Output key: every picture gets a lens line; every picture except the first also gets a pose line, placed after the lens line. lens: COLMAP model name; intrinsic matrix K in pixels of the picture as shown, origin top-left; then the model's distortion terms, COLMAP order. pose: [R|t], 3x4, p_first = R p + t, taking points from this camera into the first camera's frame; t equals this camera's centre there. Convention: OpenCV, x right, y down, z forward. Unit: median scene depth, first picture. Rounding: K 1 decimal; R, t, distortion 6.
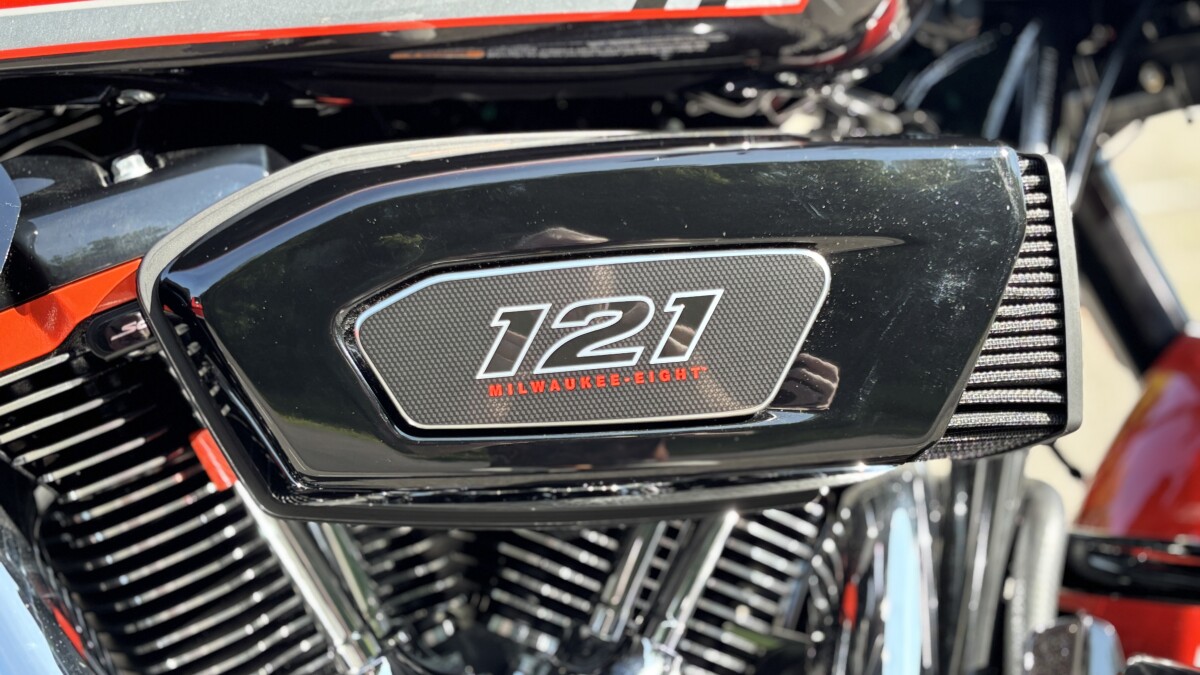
lens RADIAL K [[1844.0, 0, 596.9], [0, 1844.0, 333.8], [0, 0, 1]] dist [0.126303, 0.000000]
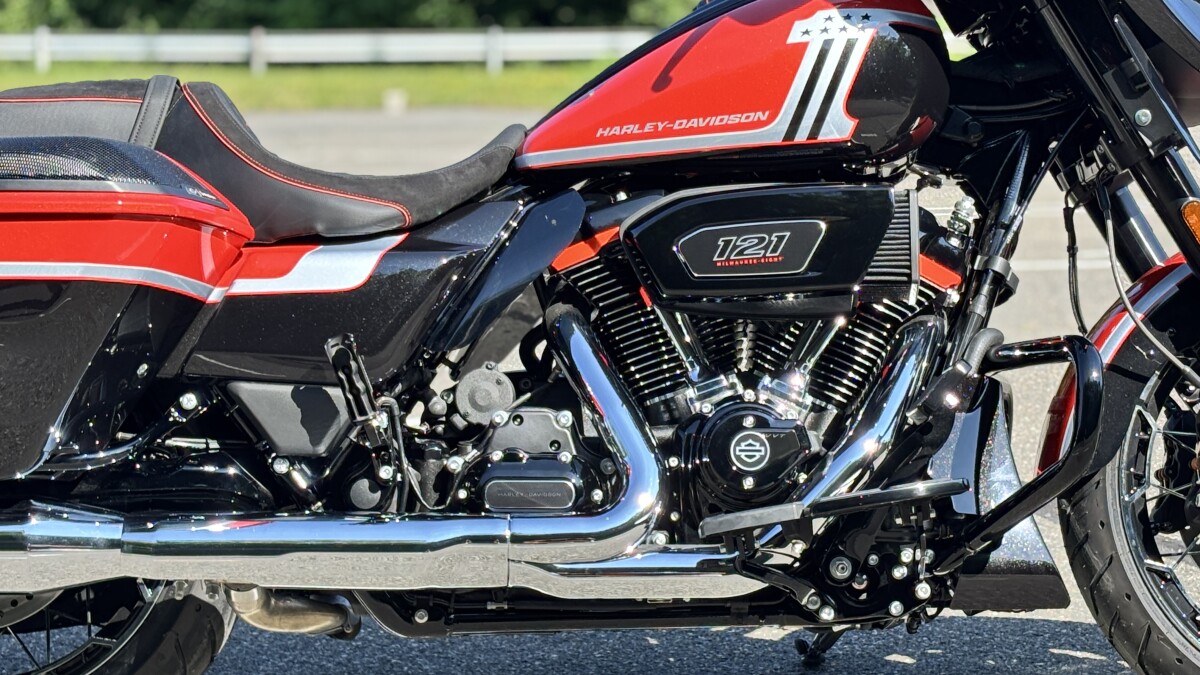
lens RADIAL K [[2750.6, 0, 599.4], [0, 2750.6, 341.1], [0, 0, 1]] dist [0.032883, 0.000000]
pose [[0.940357, 0.012203, -0.339970, 1.287972], [-0.030363, 0.998379, -0.048150, 0.375278], [0.338832, 0.055601, 0.939203, -3.323653]]
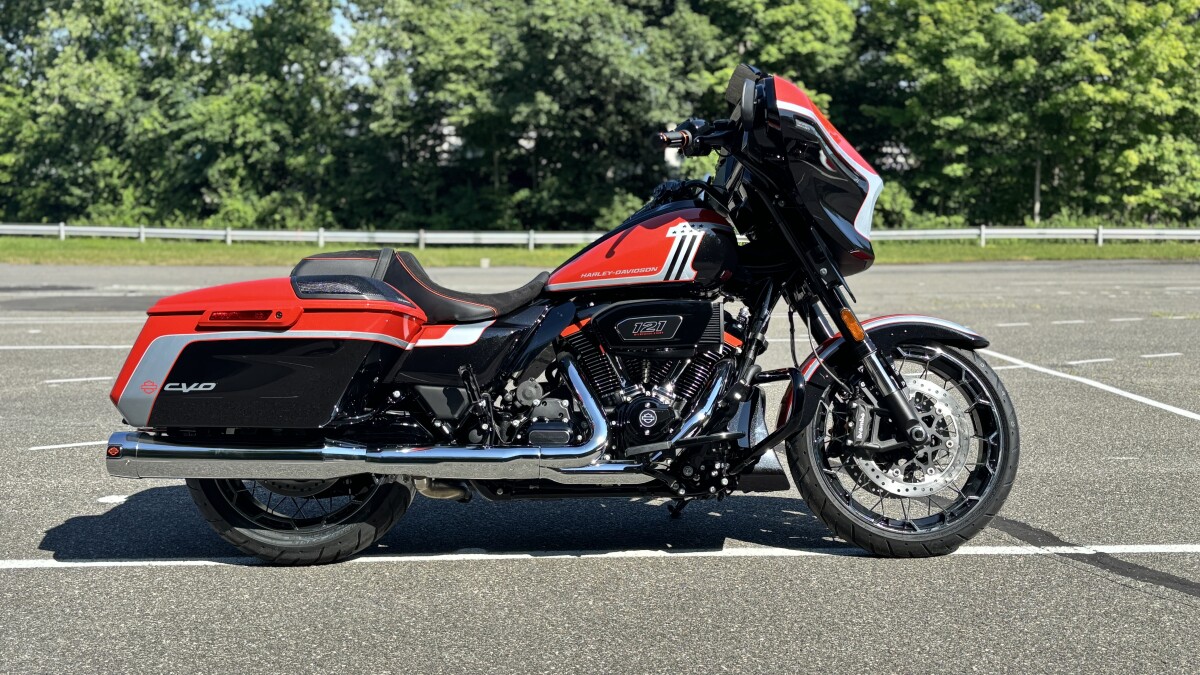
lens RADIAL K [[1273.3, 0, 600.4], [0, 1273.3, 332.2], [0, 0, 1]] dist [0.008614, 0.000000]
pose [[0.946391, 0.010577, -0.322851, 1.330559], [-0.039195, 0.995839, -0.082270, 0.408222], [0.320637, 0.090513, 0.942868, -3.490191]]
